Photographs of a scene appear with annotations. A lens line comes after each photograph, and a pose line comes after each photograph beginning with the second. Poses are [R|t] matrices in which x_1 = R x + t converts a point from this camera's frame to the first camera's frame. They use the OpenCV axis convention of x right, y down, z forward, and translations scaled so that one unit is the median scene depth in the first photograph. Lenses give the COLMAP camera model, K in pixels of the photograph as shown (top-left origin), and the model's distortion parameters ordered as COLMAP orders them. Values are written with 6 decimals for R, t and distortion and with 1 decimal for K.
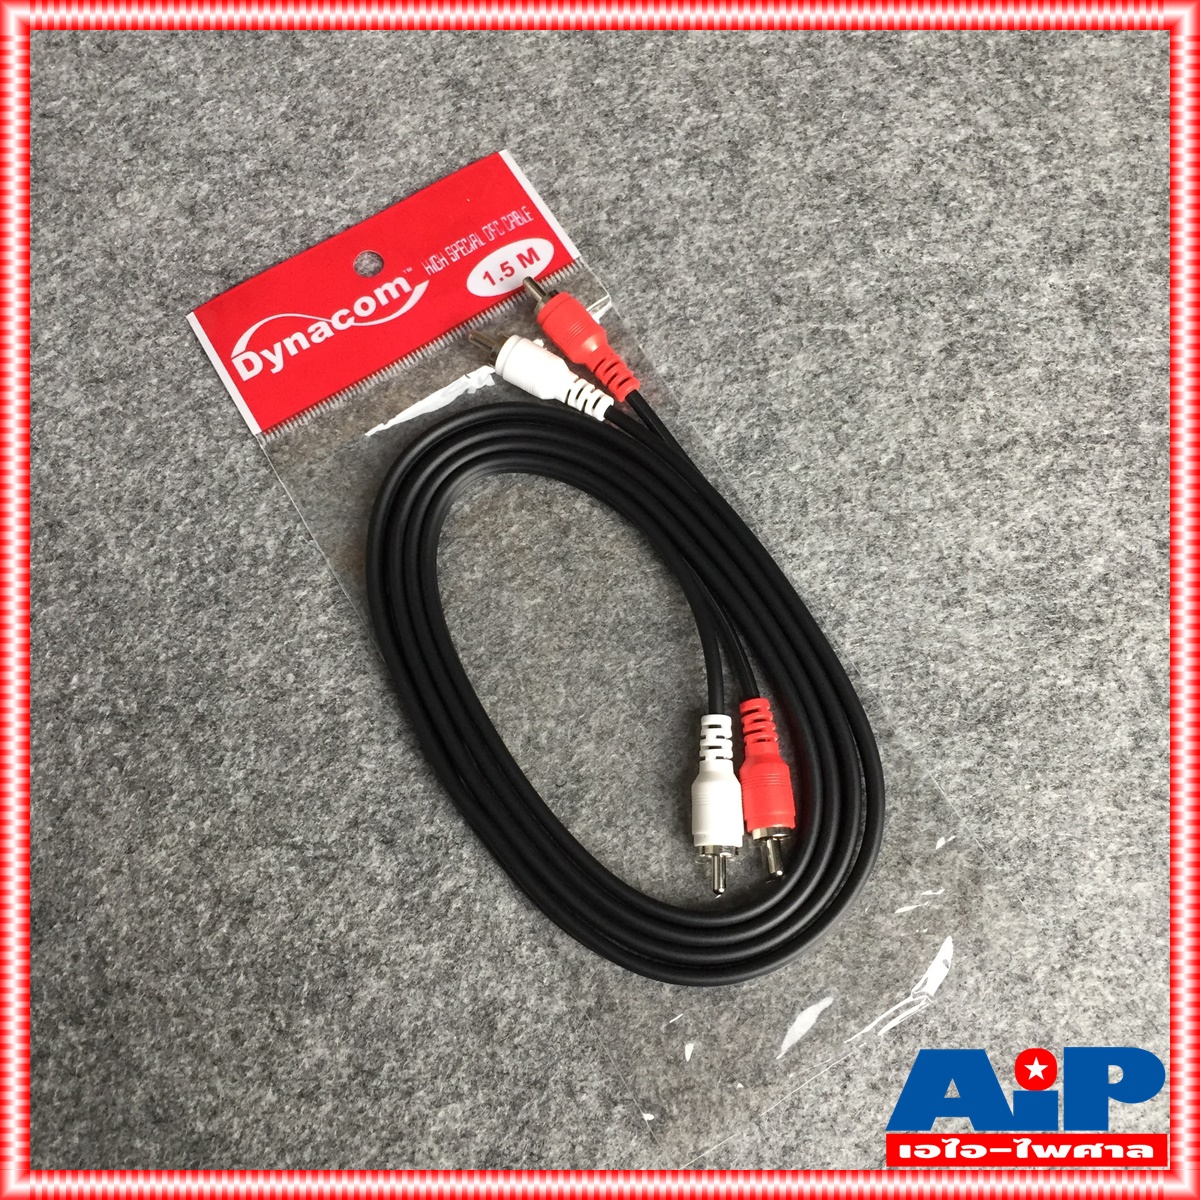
lens RADIAL K [[1355.6, 0, 596.6], [0, 1355.6, 597.6], [0, 0, 1]] dist [0.018191, 0.000000]
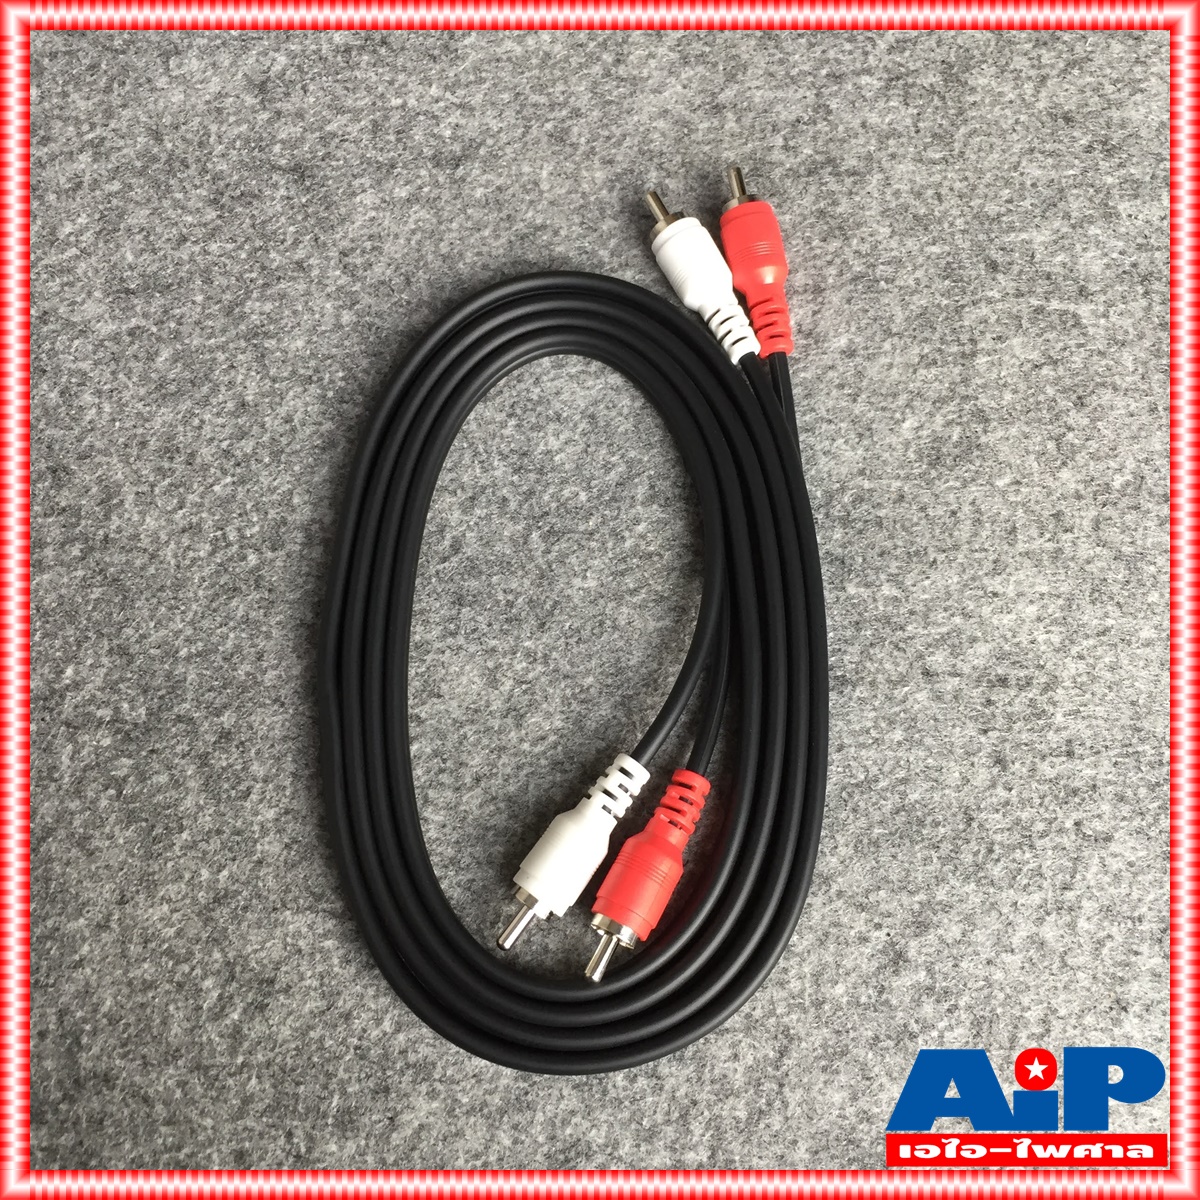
lens RADIAL K [[1355.6, 0, 599.7], [0, 1355.6, 601.8], [0, 0, 1]] dist [0.018191, 0.000000]
pose [[0.995967, 0.089712, 0.001220, -0.082719], [-0.089708, 0.995515, 0.030027, -0.029786], [0.001479, -0.030015, 0.999548, 0.215450]]
